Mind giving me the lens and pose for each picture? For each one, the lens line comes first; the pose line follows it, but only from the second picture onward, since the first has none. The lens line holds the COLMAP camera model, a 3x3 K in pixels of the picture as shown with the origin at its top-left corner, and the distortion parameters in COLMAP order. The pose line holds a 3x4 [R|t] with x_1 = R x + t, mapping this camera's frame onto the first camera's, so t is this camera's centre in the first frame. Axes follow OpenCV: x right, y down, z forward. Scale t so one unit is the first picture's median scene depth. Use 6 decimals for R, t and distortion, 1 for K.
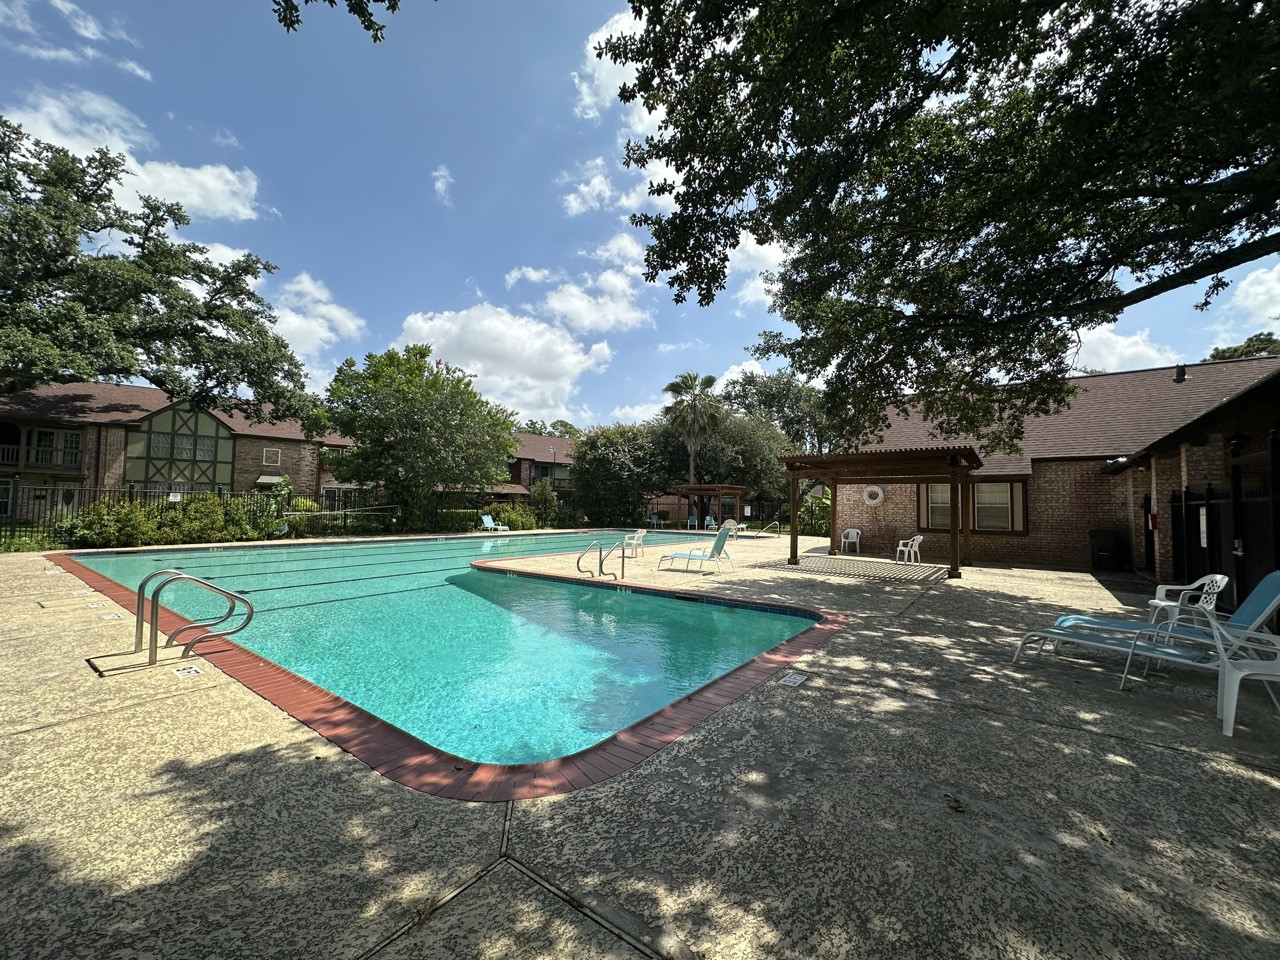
lens RADIAL K [[513.5, 0, 640.0], [0, 513.5, 480.0], [0, 0, 1]] dist [0.000696, 0.000495]
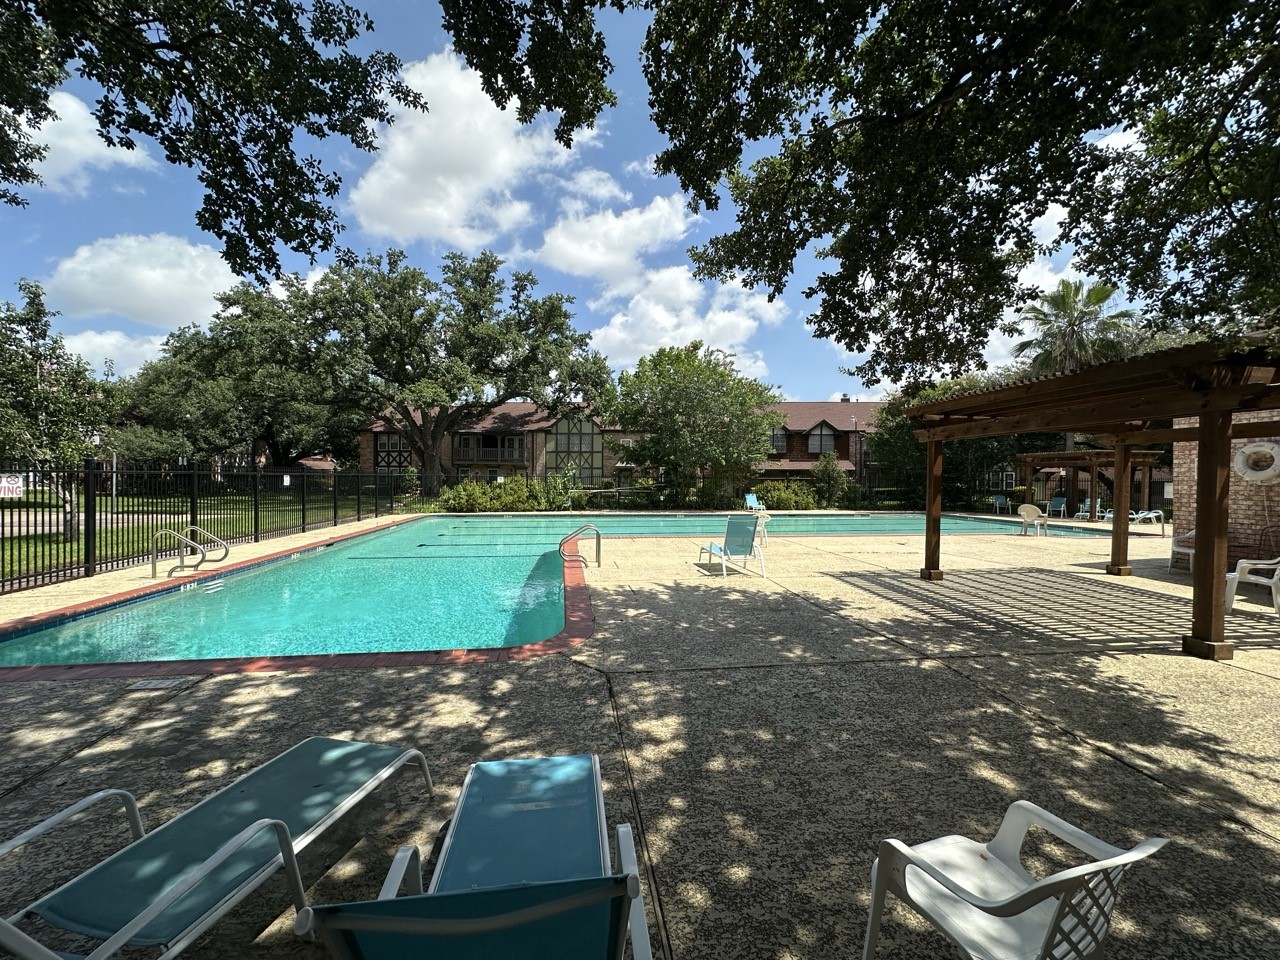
lens RADIAL K [[513.5, 0, 640.0], [0, 513.5, 480.0], [0, 0, 1]] dist [0.000696, 0.000495]
pose [[0.700103, -0.008259, -0.713995, 1.304753], [0.040357, 0.998792, 0.028018, 0.032566], [0.712901, -0.048431, 0.699590, 0.839229]]
